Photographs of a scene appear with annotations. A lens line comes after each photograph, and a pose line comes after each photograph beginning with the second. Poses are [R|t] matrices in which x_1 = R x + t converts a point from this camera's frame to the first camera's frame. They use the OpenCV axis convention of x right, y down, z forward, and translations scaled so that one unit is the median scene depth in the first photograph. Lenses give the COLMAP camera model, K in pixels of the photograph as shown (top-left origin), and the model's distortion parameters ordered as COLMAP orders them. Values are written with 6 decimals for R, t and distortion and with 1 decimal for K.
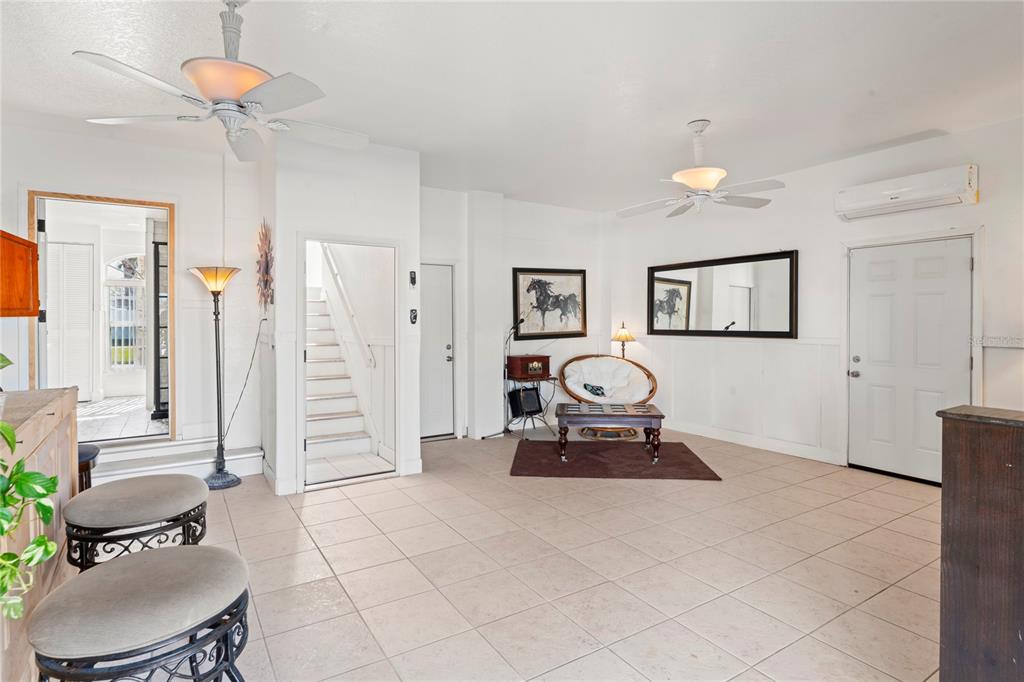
lens RADIAL K [[531.4, 0, 509.3], [0, 531.4, 331.6], [0, 0, 1]] dist [-0.007950, -0.001377]
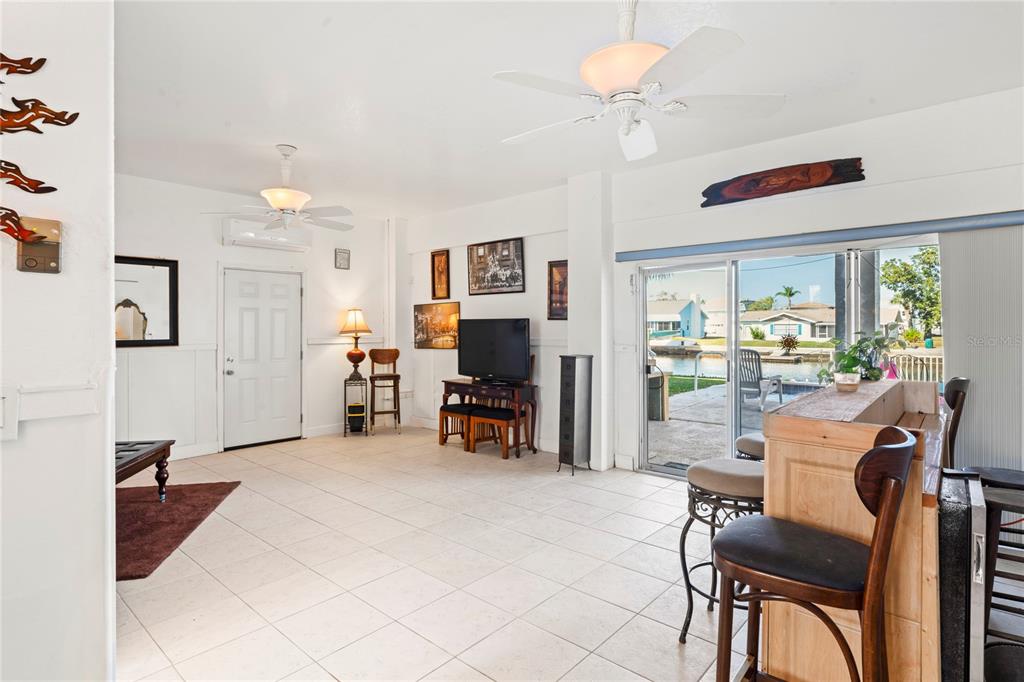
lens RADIAL K [[531.4, 0, 507.1], [0, 531.4, 330.8], [0, 0, 1]] dist [-0.007950, -0.001377]
pose [[-0.284001, -0.009850, 0.958773, -0.635996], [0.022631, 0.999600, 0.016973, -0.019276], [-0.958557, 0.026518, -0.283665, 0.679205]]
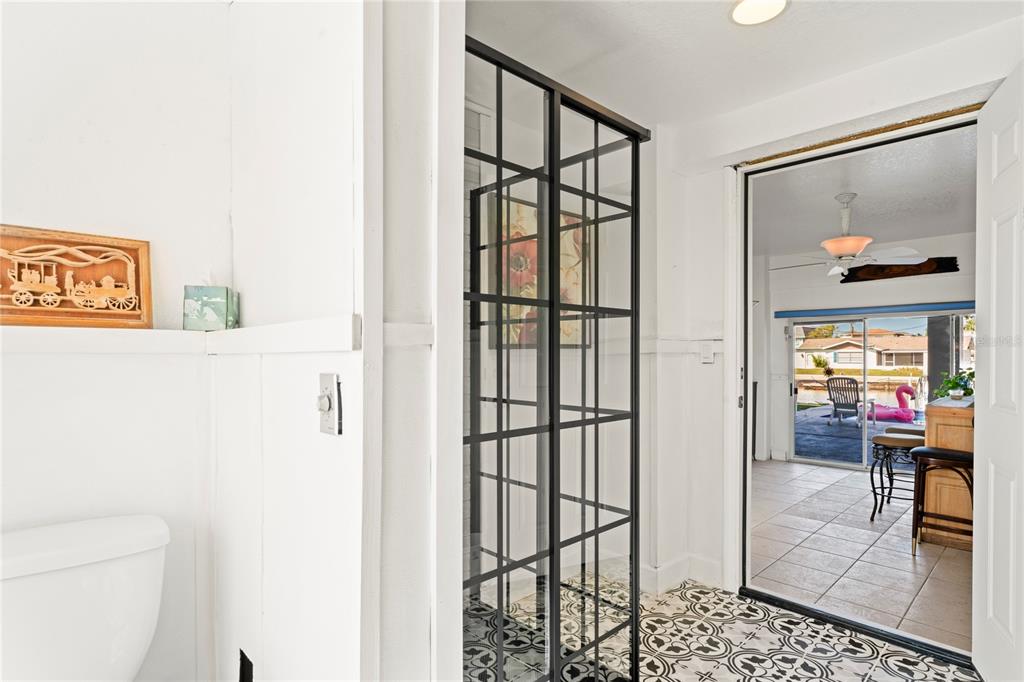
lens RADIAL K [[531.4, 0, 506.9], [0, 531.4, 362.4], [0, 0, 1]] dist [-0.007950, -0.001377]
pose [[-0.202487, -0.016790, 0.979141, -1.011741], [0.025096, 0.999436, 0.022328, -0.055540], [-0.978963, 0.029094, -0.201952, 1.206726]]
